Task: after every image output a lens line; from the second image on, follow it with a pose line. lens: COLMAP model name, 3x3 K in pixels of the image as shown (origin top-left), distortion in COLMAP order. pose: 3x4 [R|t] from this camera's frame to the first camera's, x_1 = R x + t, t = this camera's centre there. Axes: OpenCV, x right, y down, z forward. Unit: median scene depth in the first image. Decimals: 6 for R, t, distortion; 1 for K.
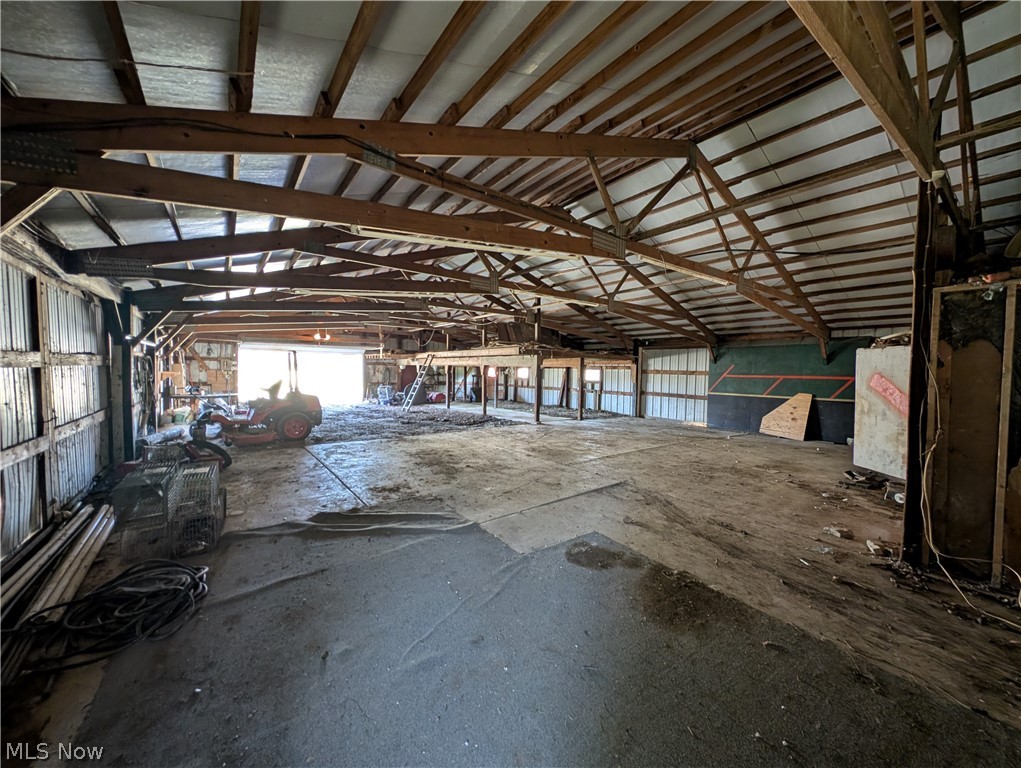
lens RADIAL K [[383.5, 0, 510.5], [0, 383.5, 384.0], [0, 0, 1]] dist [-0.000432, -0.000200]
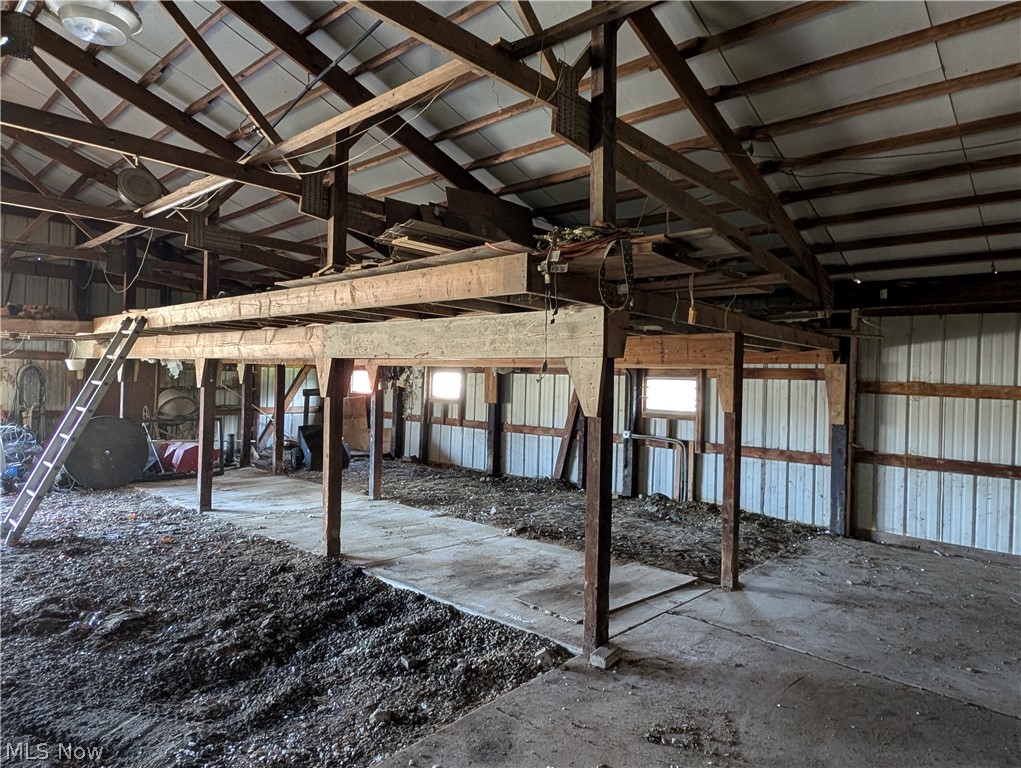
lens RADIAL K [[654.3, 0, 510.5], [0, 654.3, 384.0], [0, 0, 1]] dist [0.001295, -0.000036]
pose [[0.983767, 0.007737, 0.179286, -0.025411], [-0.003671, 0.999729, -0.022998, -0.019080], [-0.179415, 0.021966, 0.983528, 0.464037]]
